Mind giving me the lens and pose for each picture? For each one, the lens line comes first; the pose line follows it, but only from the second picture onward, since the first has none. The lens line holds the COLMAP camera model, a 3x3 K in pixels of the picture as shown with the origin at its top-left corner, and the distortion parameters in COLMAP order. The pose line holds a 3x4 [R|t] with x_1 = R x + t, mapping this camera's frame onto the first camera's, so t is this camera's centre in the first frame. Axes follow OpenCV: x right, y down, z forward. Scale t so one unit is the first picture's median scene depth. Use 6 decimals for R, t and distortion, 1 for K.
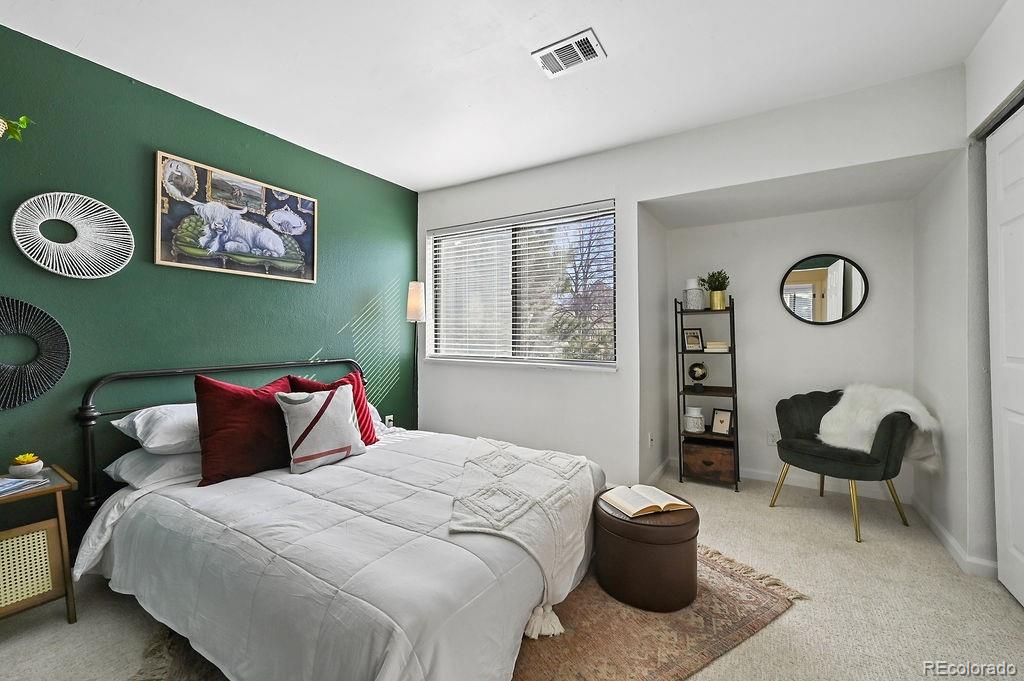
lens RADIAL K [[410.2, 0, 514.9], [0, 410.2, 335.8], [0, 0, 1]] dist [-0.000332, -0.000043]
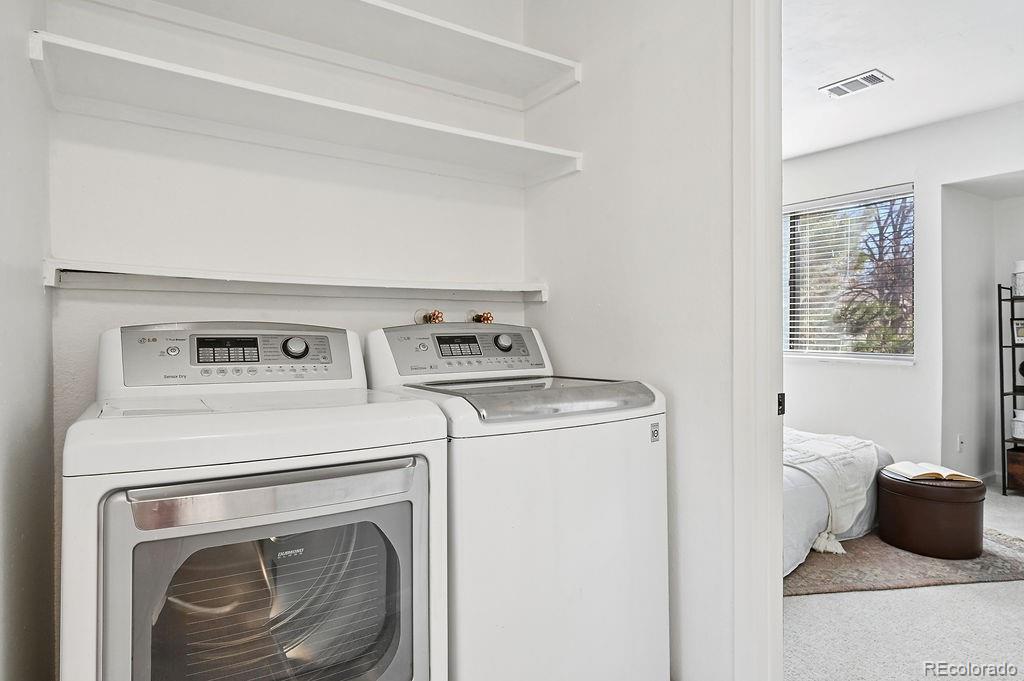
lens RADIAL K [[582.1, 0, 509.8], [0, 582.1, 343.0], [0, 0, 1]] dist [-0.003488, 0.000005]
pose [[0.912027, 0.003718, -0.410113, -0.048608], [0.006035, 0.999729, 0.022485, -0.000180], [0.410085, -0.022982, 0.911758, -0.542940]]
